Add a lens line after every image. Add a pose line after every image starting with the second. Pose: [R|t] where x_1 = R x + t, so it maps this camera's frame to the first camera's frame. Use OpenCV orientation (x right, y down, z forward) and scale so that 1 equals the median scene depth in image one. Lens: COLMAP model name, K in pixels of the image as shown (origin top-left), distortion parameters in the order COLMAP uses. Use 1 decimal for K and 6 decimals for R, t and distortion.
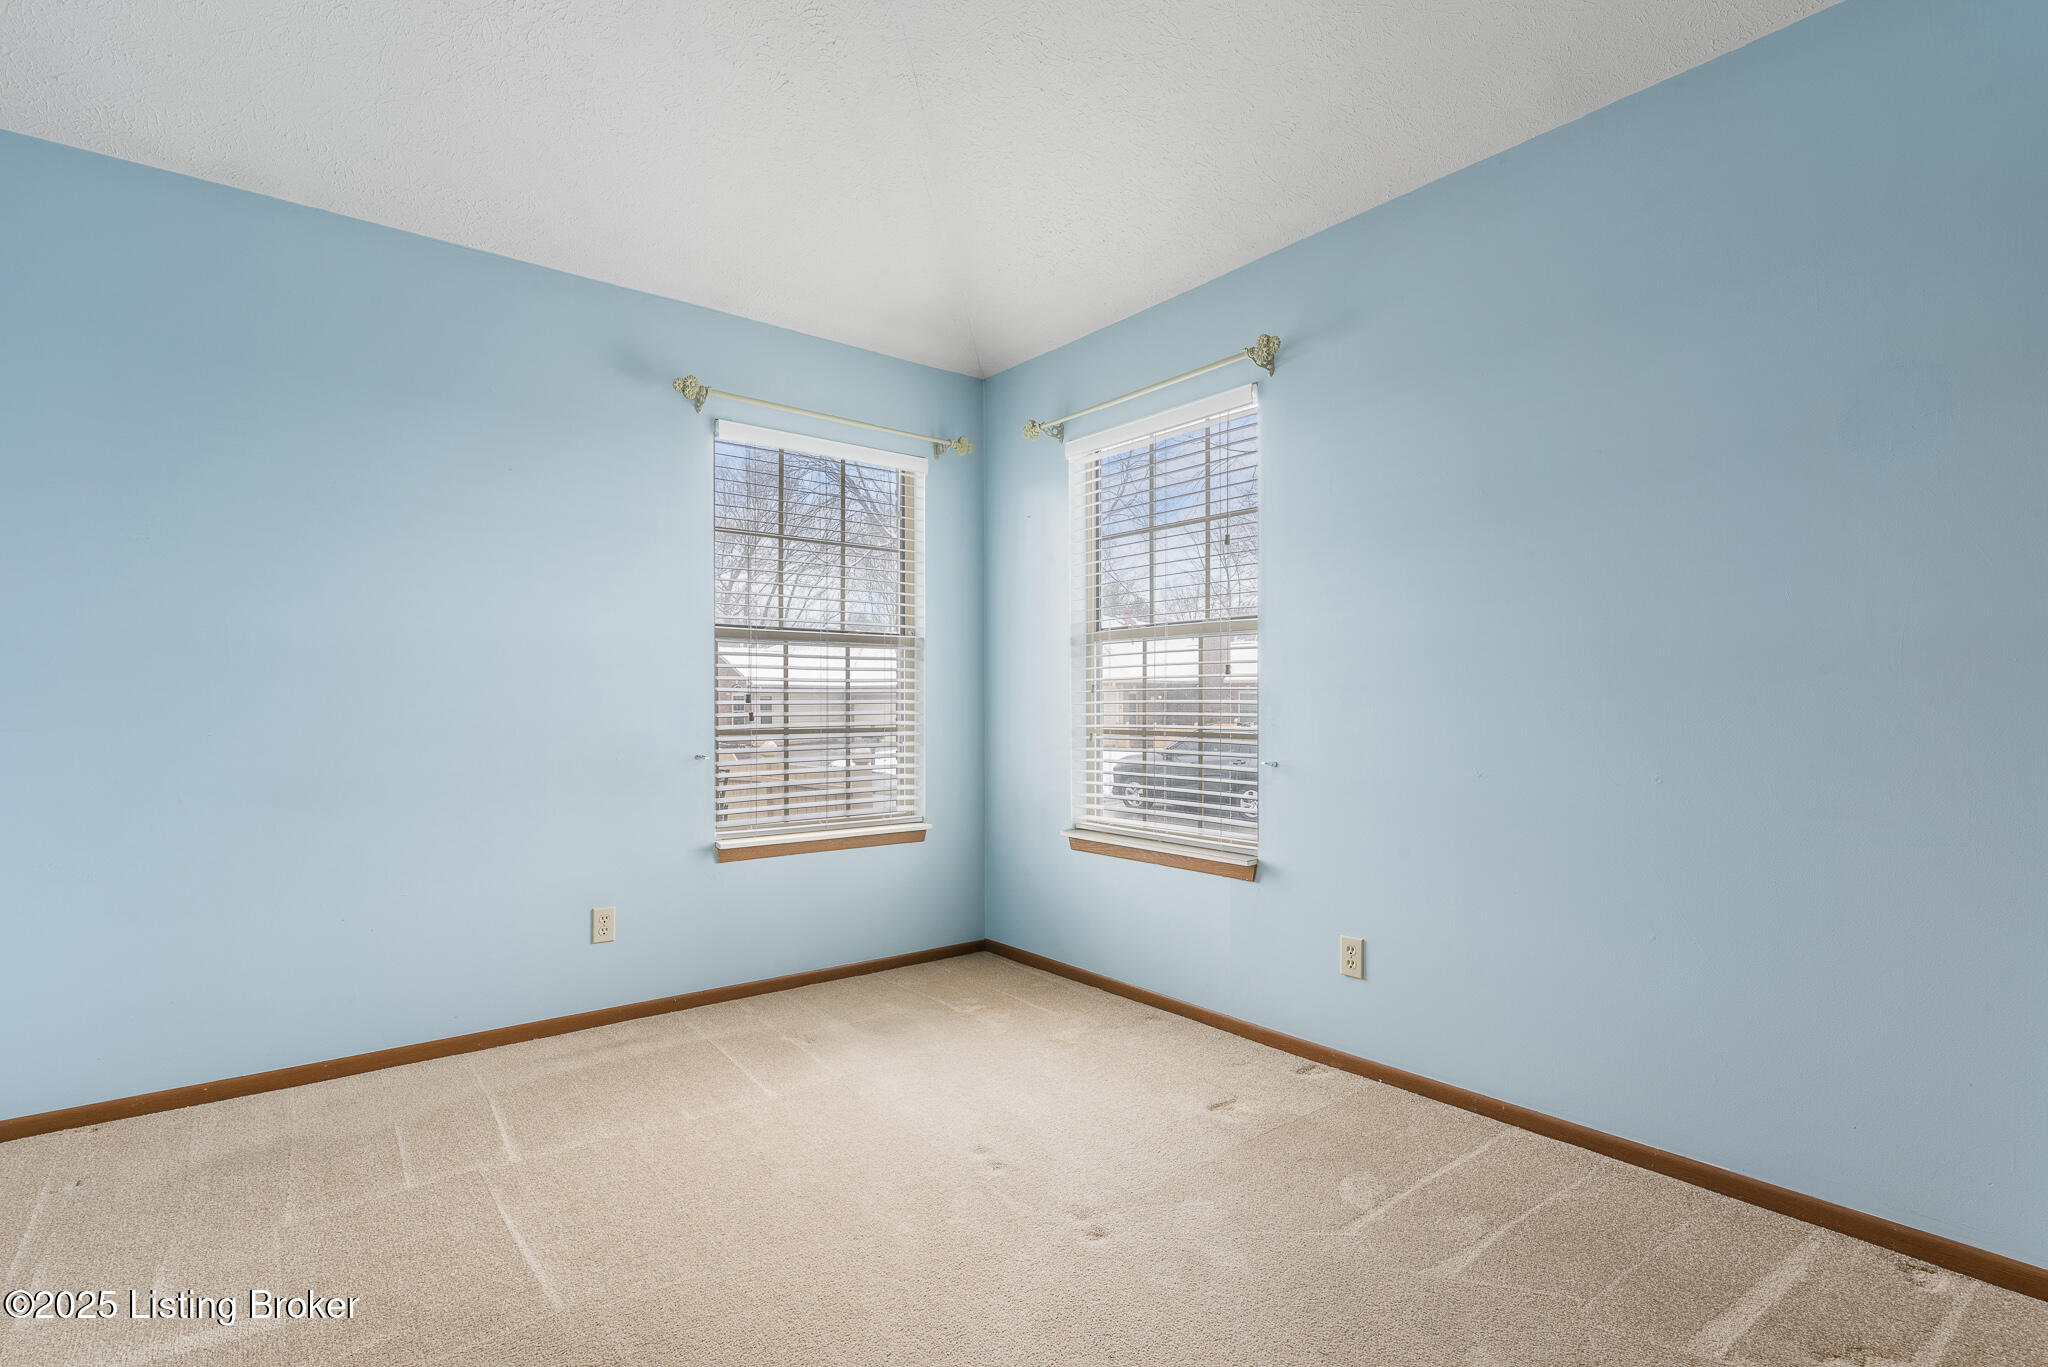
lens RADIAL K [[988.0, 0, 1020.6], [0, 988.0, 700.6], [0, 0, 1]] dist [0.001583, 0.000124]
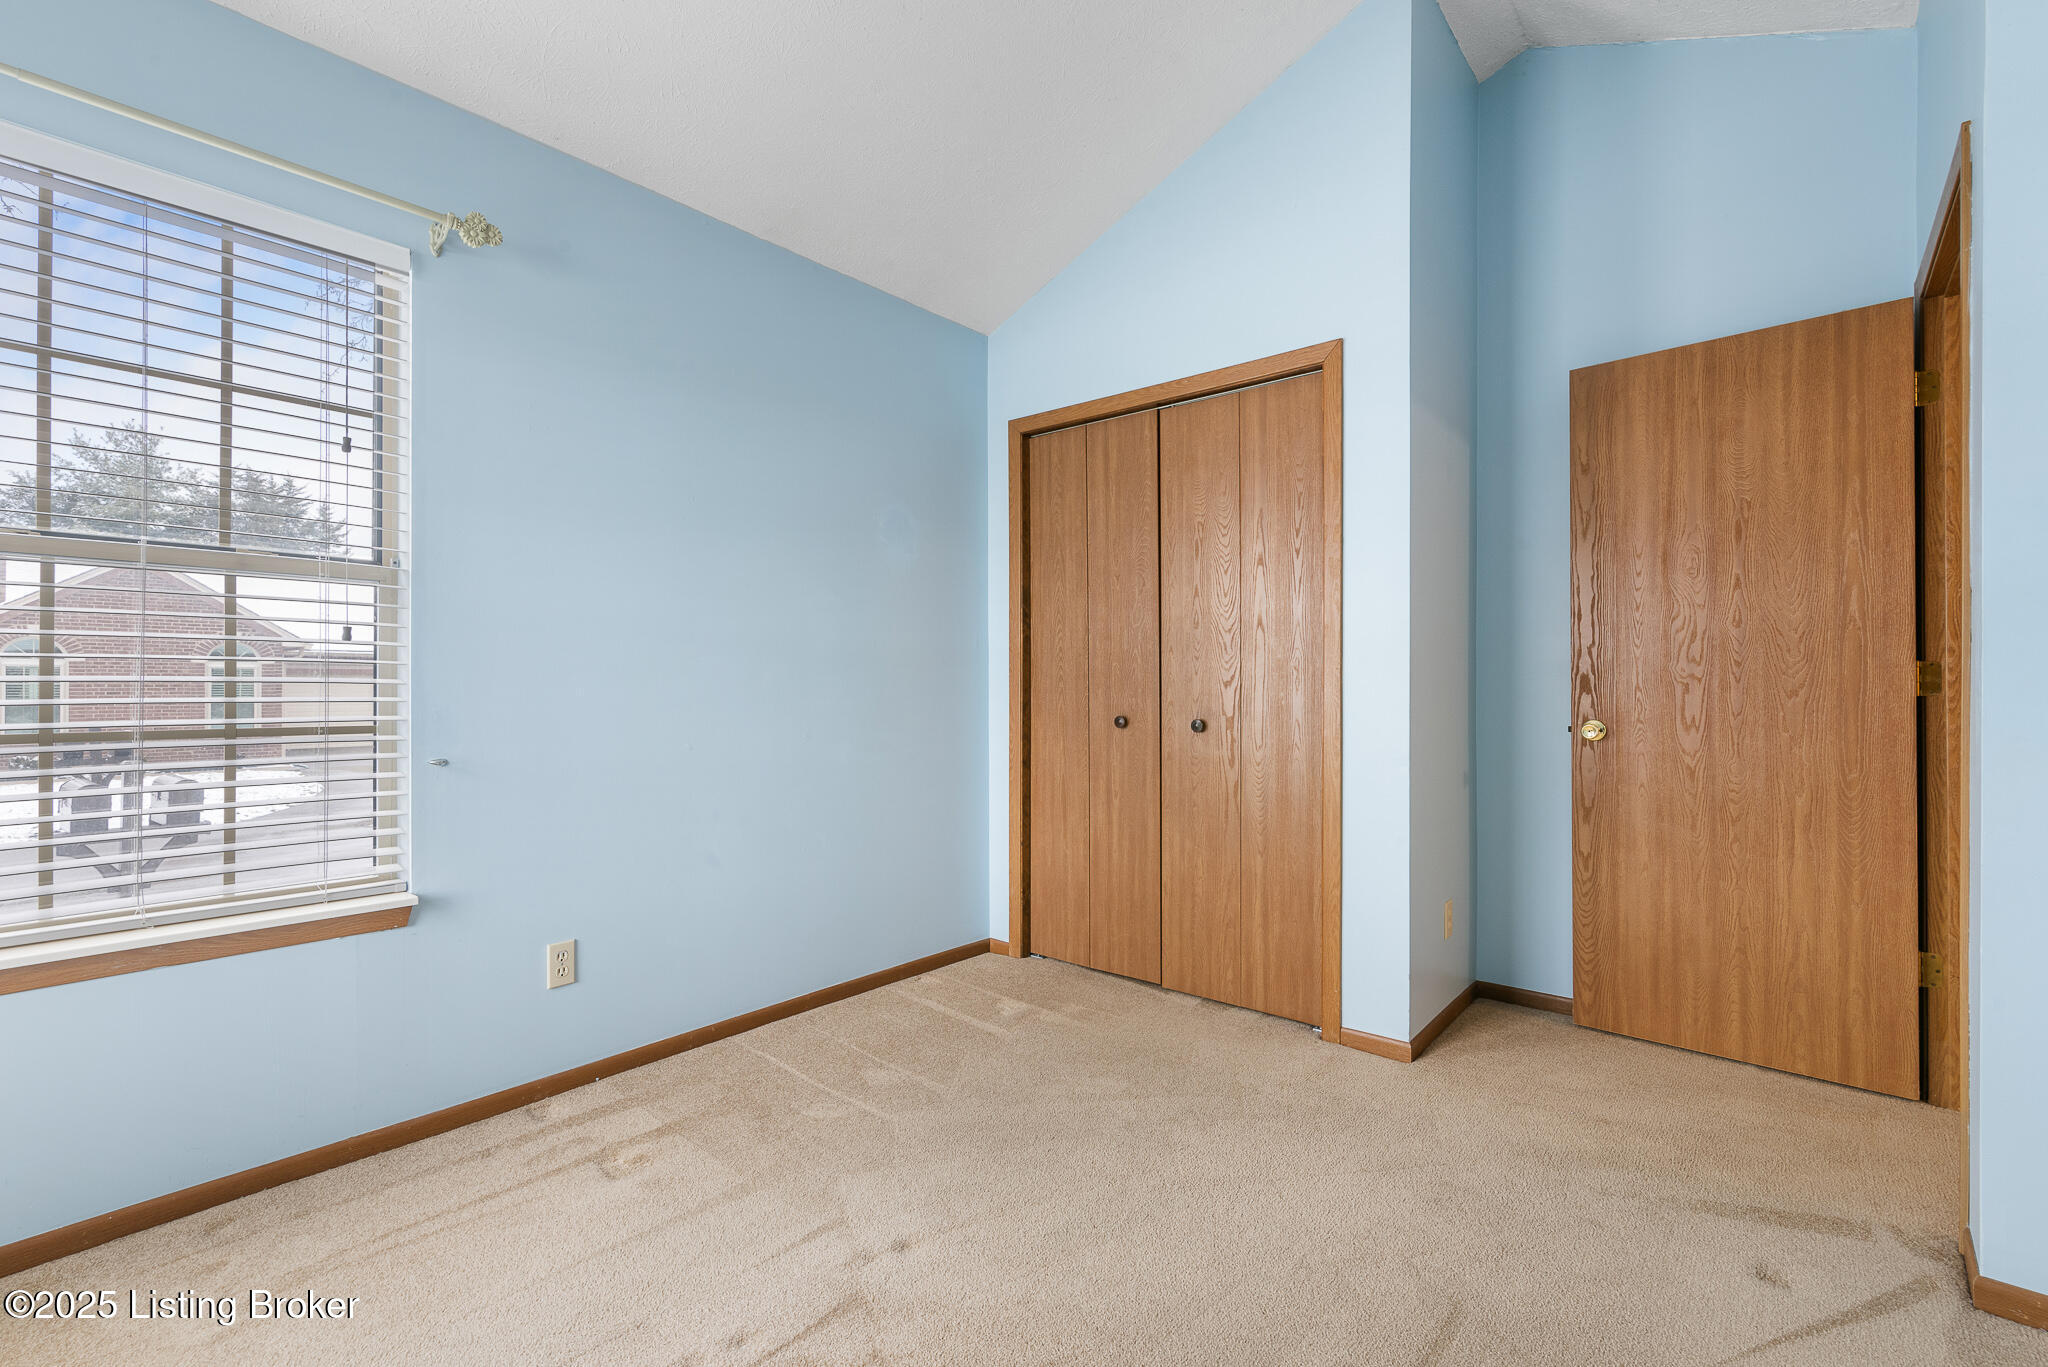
lens RADIAL K [[894.0, 0, 1017.5], [0, 894.0, 676.1], [0, 0, 1]] dist [0.002585, 0.000081]
pose [[-0.187220, 0.012052, 0.982244, -0.552068], [-0.004025, 0.999907, -0.013036, 0.004745], [-0.982310, -0.006394, -0.187155, 0.746469]]
